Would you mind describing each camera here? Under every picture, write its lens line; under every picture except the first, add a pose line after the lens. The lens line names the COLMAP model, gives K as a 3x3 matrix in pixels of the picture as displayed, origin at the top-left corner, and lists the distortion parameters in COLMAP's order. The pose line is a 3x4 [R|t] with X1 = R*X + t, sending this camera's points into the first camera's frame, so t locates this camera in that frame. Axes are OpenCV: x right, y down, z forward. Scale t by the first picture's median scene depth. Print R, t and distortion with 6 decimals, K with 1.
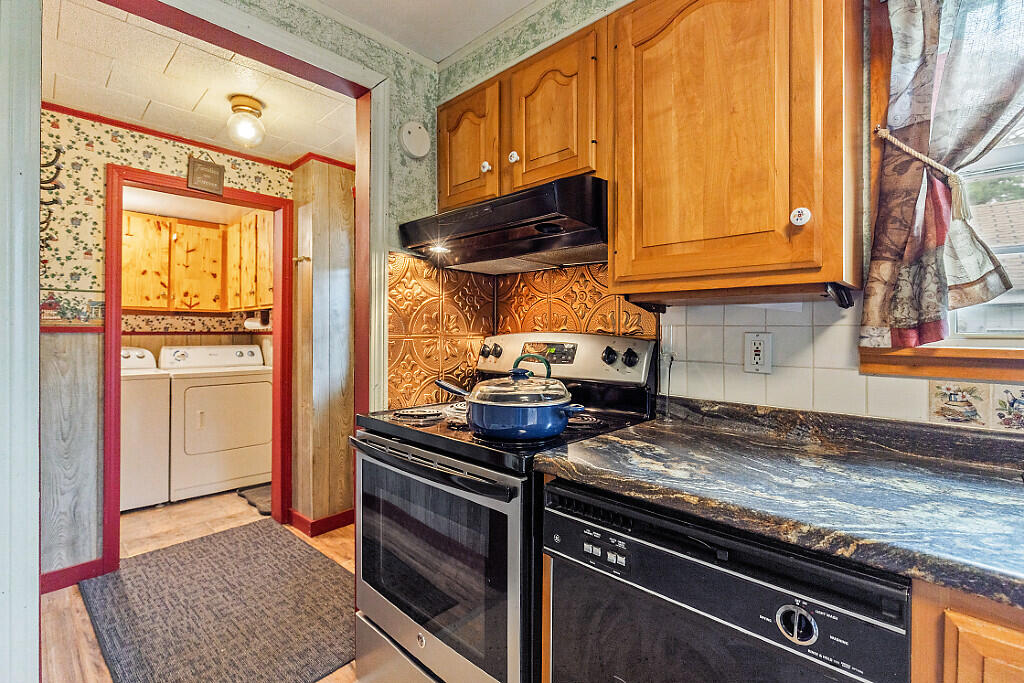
lens RADIAL K [[462.9, 0, 496.7], [0, 462.9, 328.9], [0, 0, 1]] dist [0.000238, 0.000778]
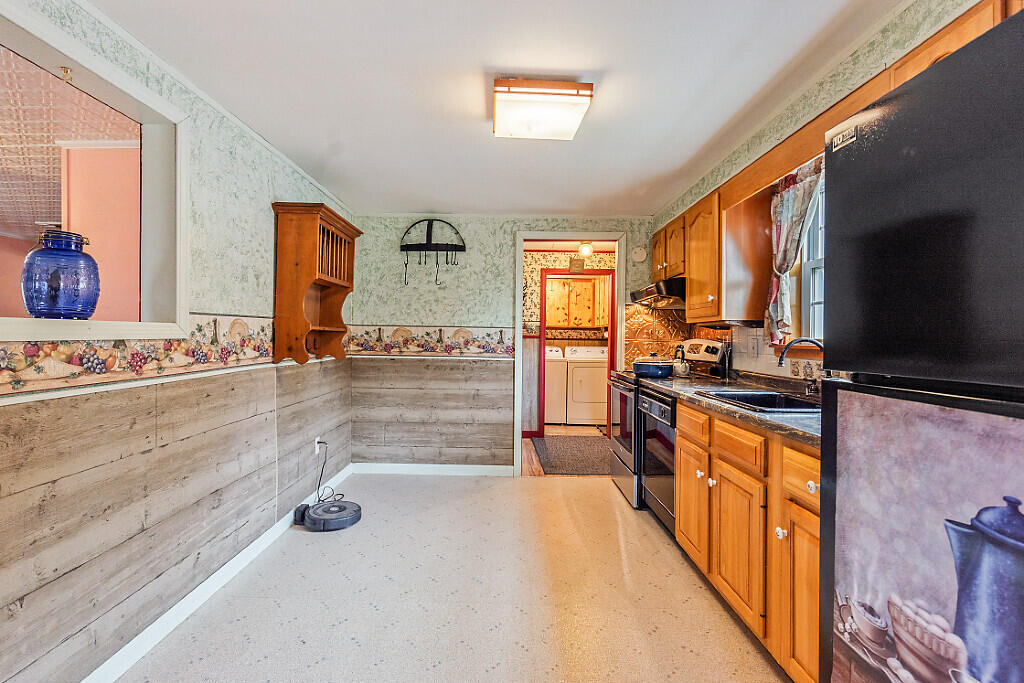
lens RADIAL K [[462.9, 0, 513.9], [0, 462.9, 337.6], [0, 0, 1]] dist [0.000238, 0.000778]
pose [[0.705770, 0.005556, -0.708419, 0.714598], [-0.007005, 0.999975, 0.000863, 0.004179], [0.708407, 0.004354, 0.705791, -0.746328]]
